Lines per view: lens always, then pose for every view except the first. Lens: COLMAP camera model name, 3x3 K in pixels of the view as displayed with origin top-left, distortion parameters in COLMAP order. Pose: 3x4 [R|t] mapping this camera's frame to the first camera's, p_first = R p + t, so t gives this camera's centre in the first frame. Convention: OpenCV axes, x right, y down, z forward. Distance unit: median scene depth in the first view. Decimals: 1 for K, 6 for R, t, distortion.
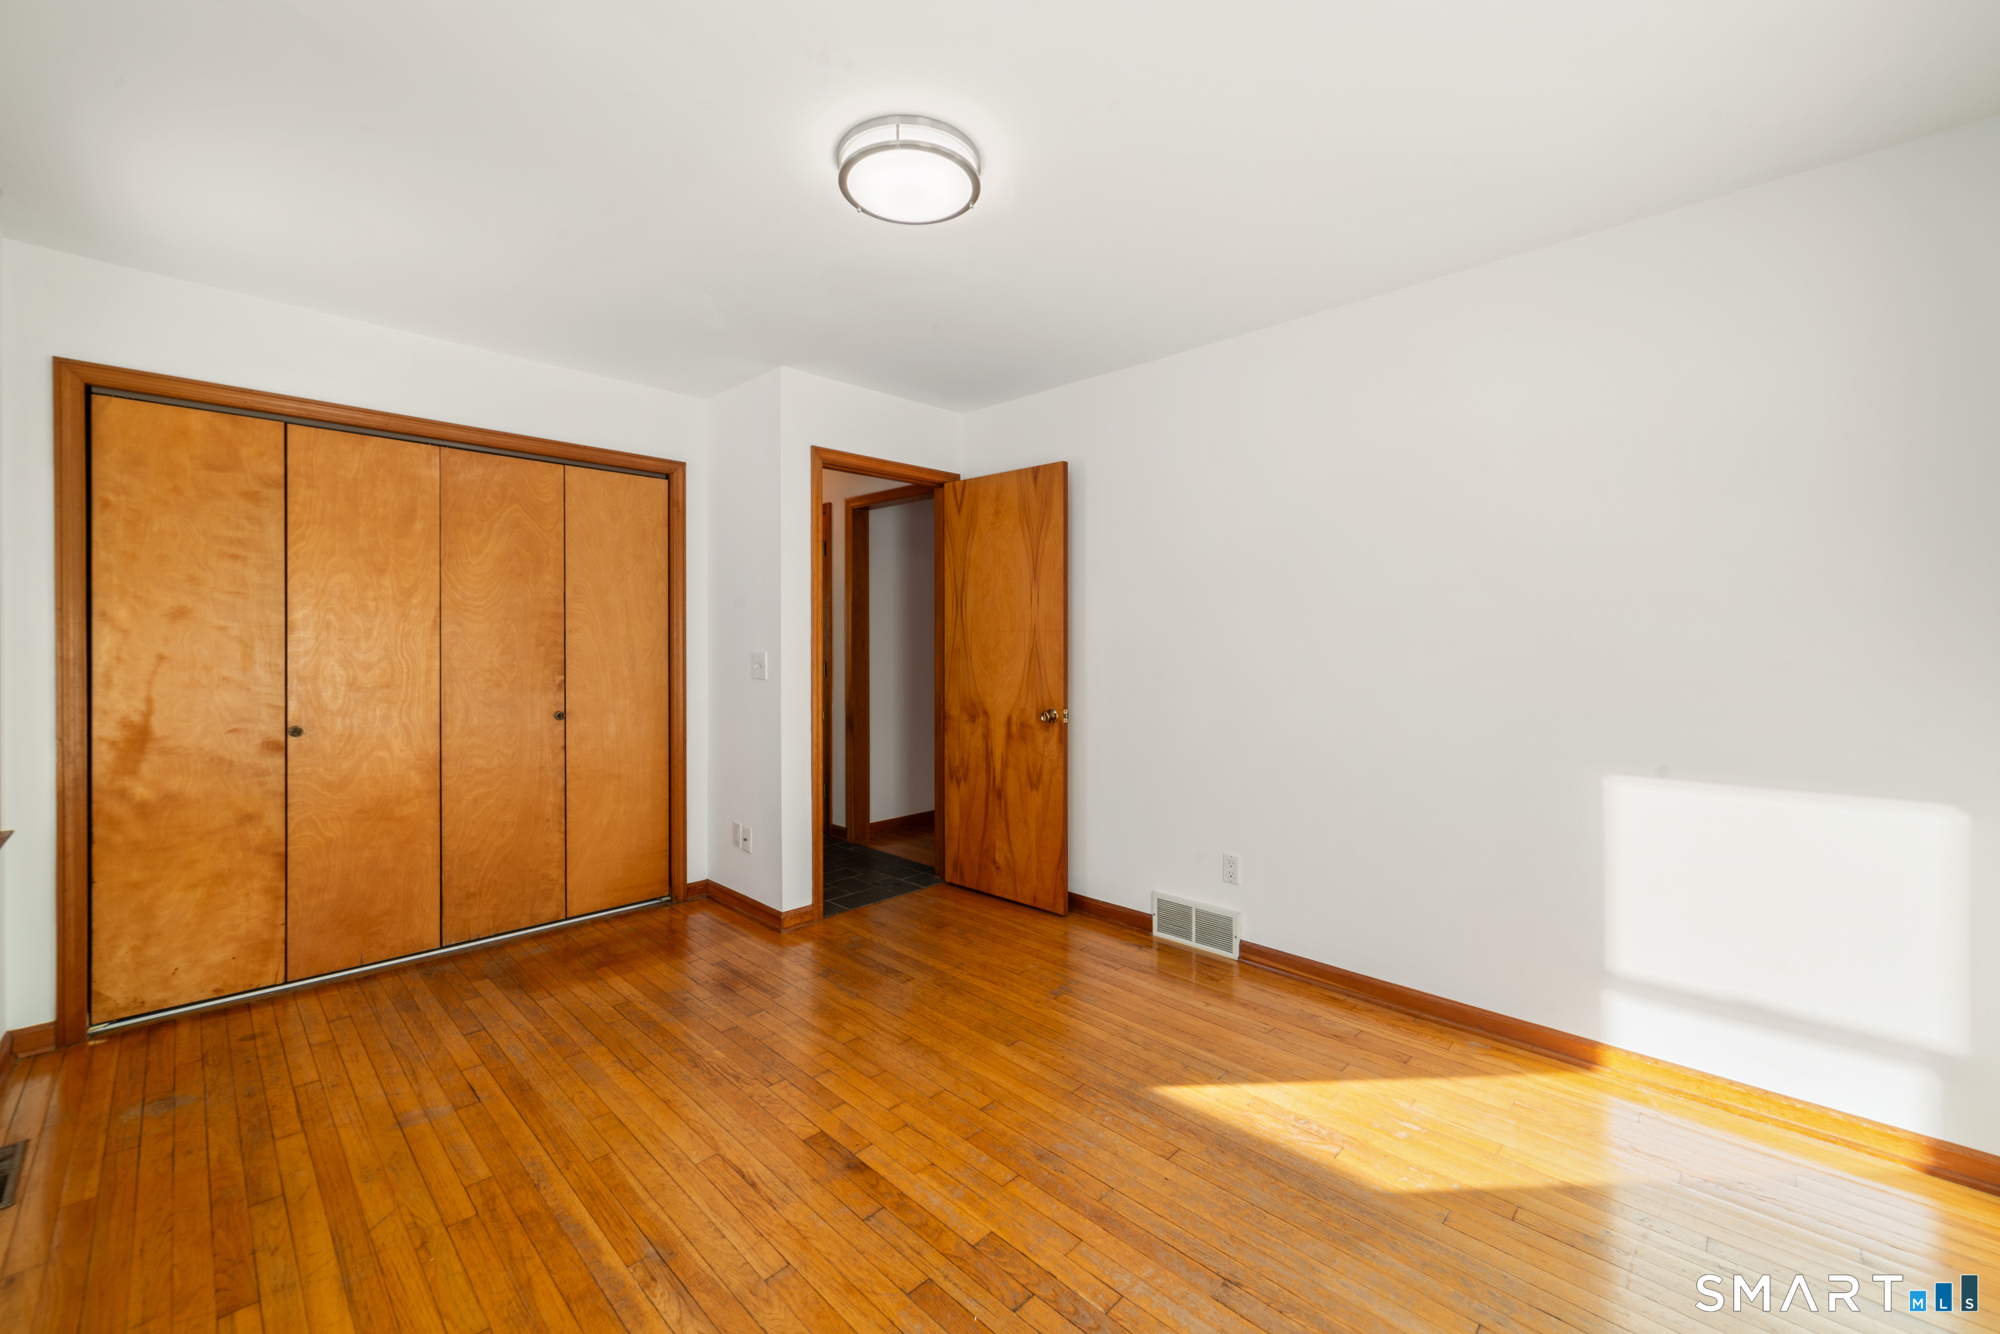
lens RADIAL K [[782.2, 0, 1002.5], [0, 782.2, 628.5], [0, 0, 1]] dist [-0.001249, 0.000005]
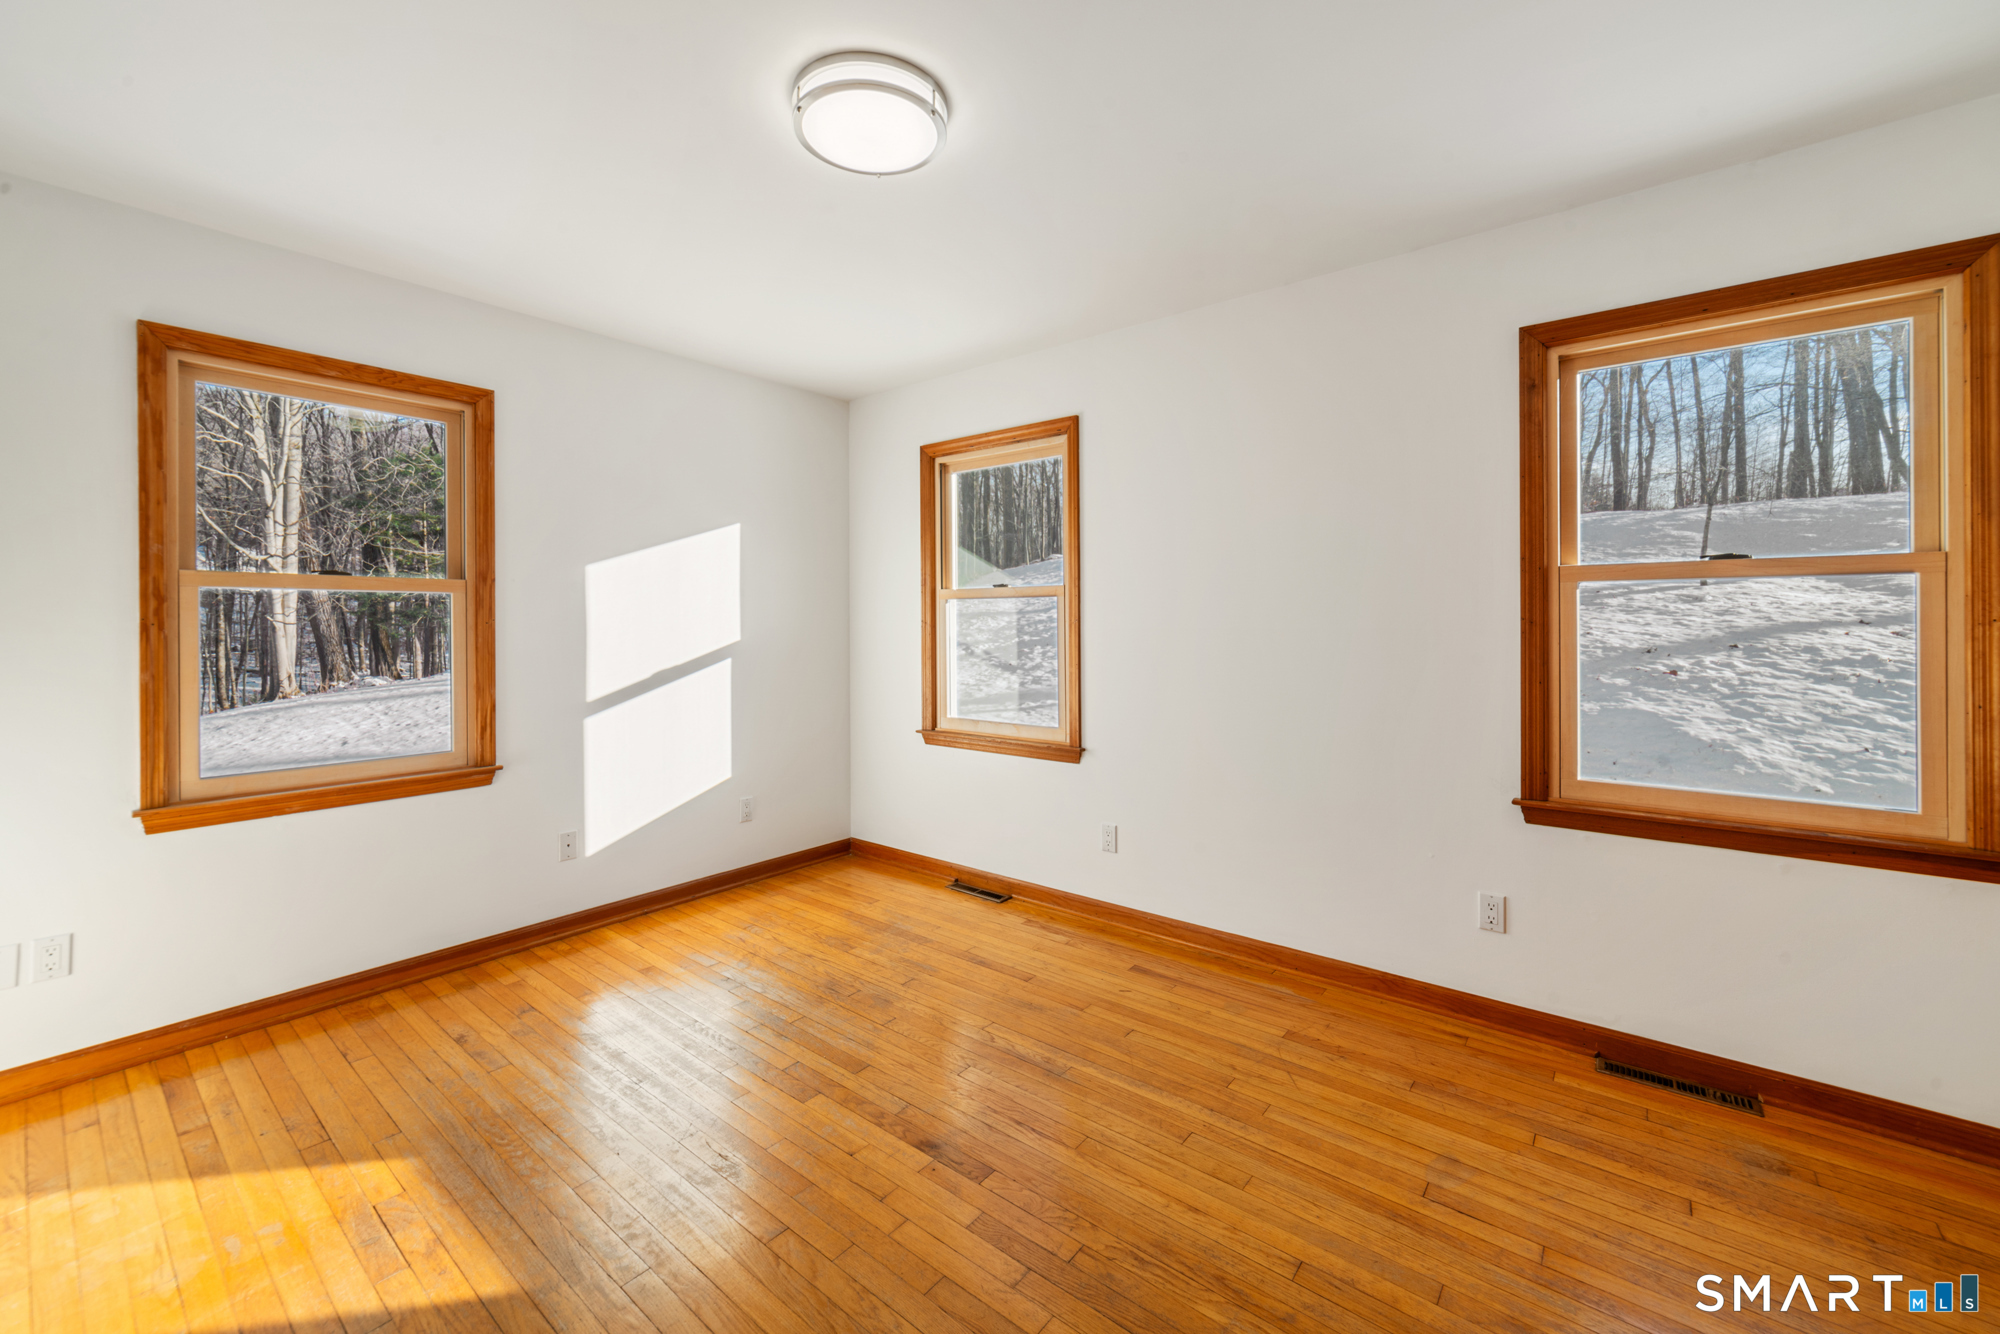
lens RADIAL K [[782.2, 0, 1002.5], [0, 782.2, 628.5], [0, 0, 1]] dist [-0.001249, 0.000005]
pose [[-0.995380, 0.002643, -0.095980, -0.185010], [0.002868, 0.999993, -0.002199, 0.024978], [0.095973, -0.002464, -0.995381, 1.988182]]
